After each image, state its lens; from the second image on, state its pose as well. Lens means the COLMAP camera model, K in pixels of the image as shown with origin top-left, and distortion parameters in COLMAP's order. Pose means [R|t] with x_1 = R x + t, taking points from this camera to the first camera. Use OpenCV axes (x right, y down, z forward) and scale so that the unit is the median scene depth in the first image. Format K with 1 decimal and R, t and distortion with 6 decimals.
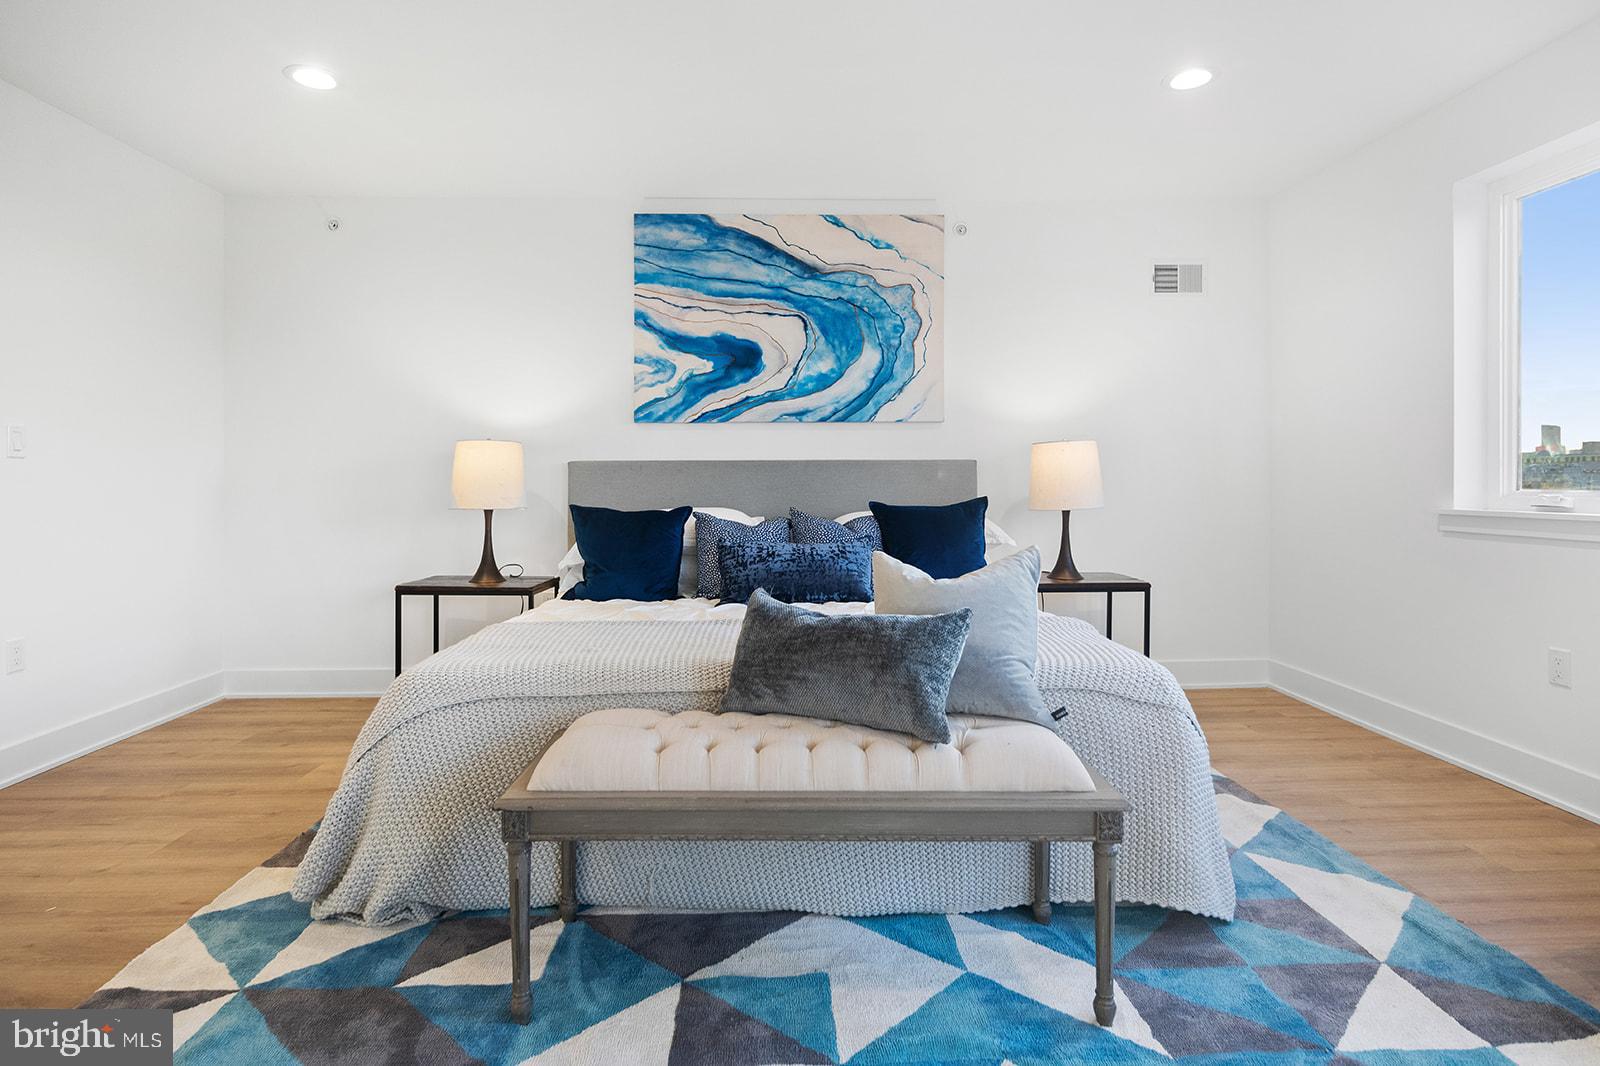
lens RADIAL K [[818.3, 0, 797.7], [0, 818.3, 481.6], [0, 0, 1]] dist [-0.000388, -0.000461]
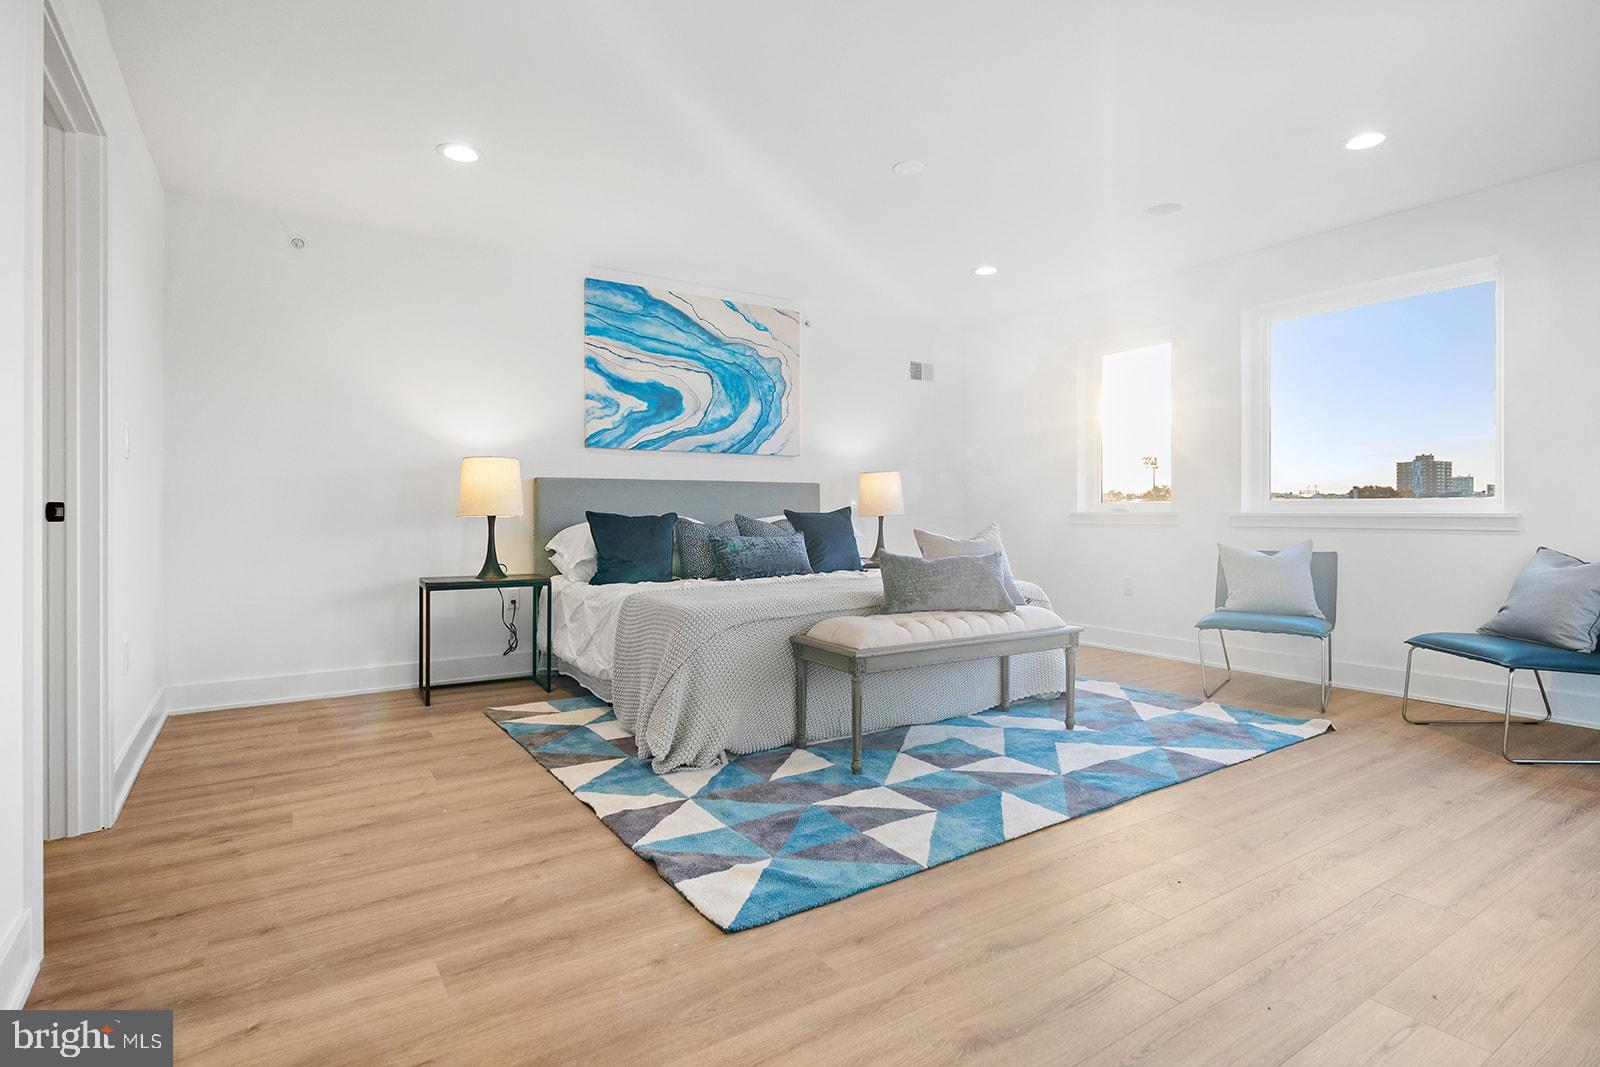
lens RADIAL K [[790.6, 0, 803.5], [0, 790.6, 508.0], [0, 0, 1]] dist [0.001114, -0.001017]
pose [[0.849989, 0.003443, 0.526789, -0.548183], [-0.000171, 0.999980, -0.006260, 0.026561], [-0.526800, 0.005231, 0.849973, -0.182137]]
